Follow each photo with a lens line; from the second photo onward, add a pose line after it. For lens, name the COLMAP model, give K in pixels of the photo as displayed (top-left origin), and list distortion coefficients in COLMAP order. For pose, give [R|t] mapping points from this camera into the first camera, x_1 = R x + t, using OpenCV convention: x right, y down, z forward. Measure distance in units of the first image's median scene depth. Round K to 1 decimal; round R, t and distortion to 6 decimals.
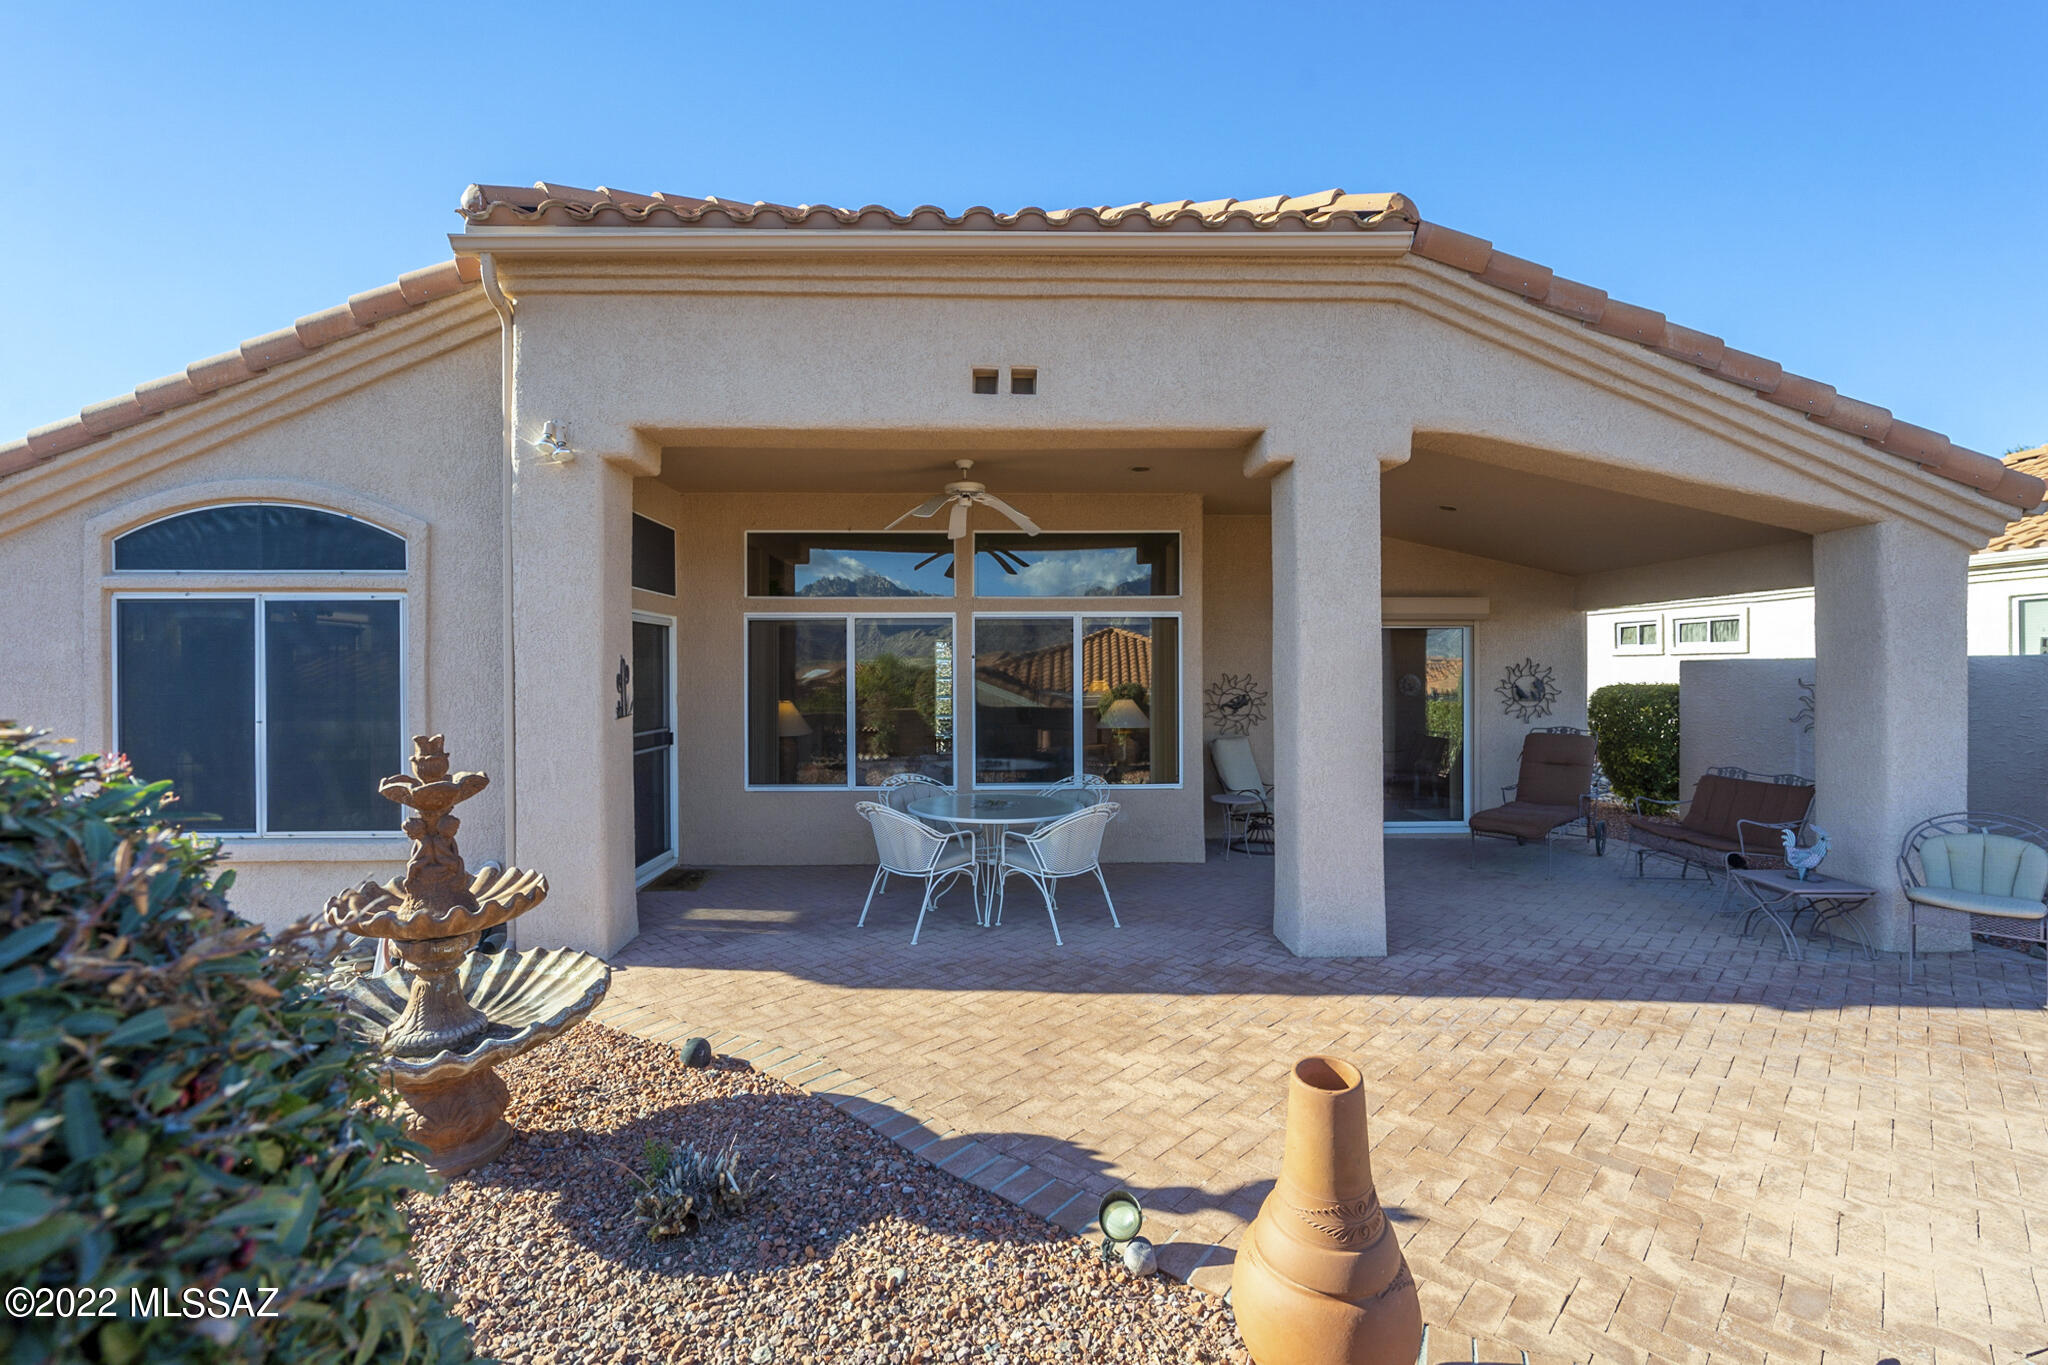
lens RADIAL K [[936.1, 0, 1044.6], [0, 936.1, 676.2], [0, 0, 1]] dist [-0.006094, 0.003021]
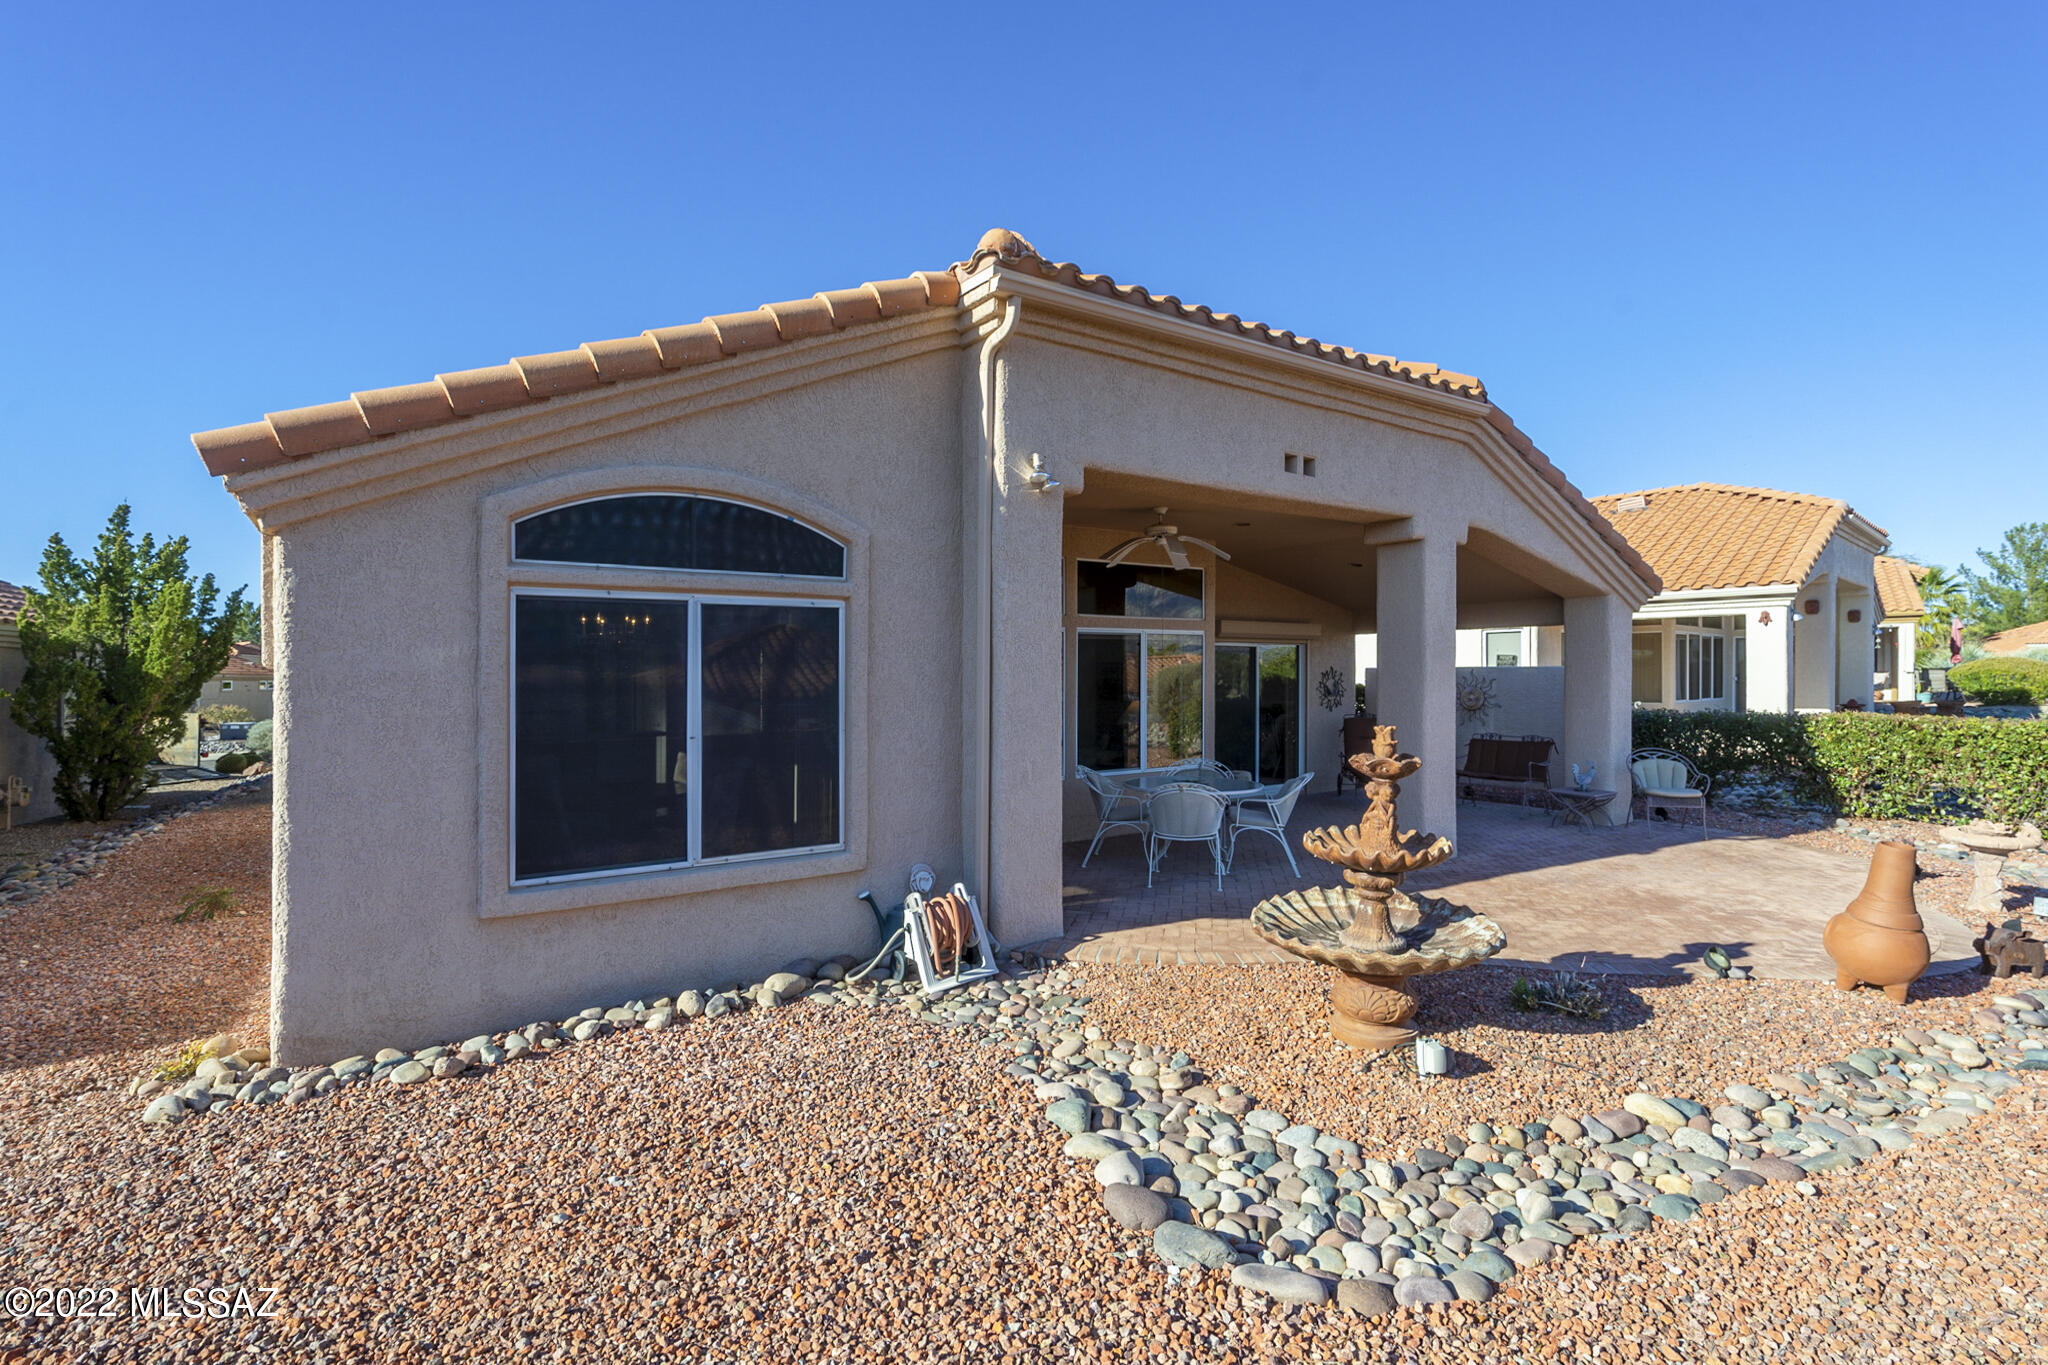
lens RADIAL K [[936.1, 0, 1021.1], [0, 936.1, 683.2], [0, 0, 1]] dist [-0.006094, 0.003021]
pose [[0.842787, -0.008165, 0.538185, -1.063763], [0.006562, 0.999966, 0.004894, -0.005940], [-0.538207, -0.000593, 0.842813, 0.069661]]
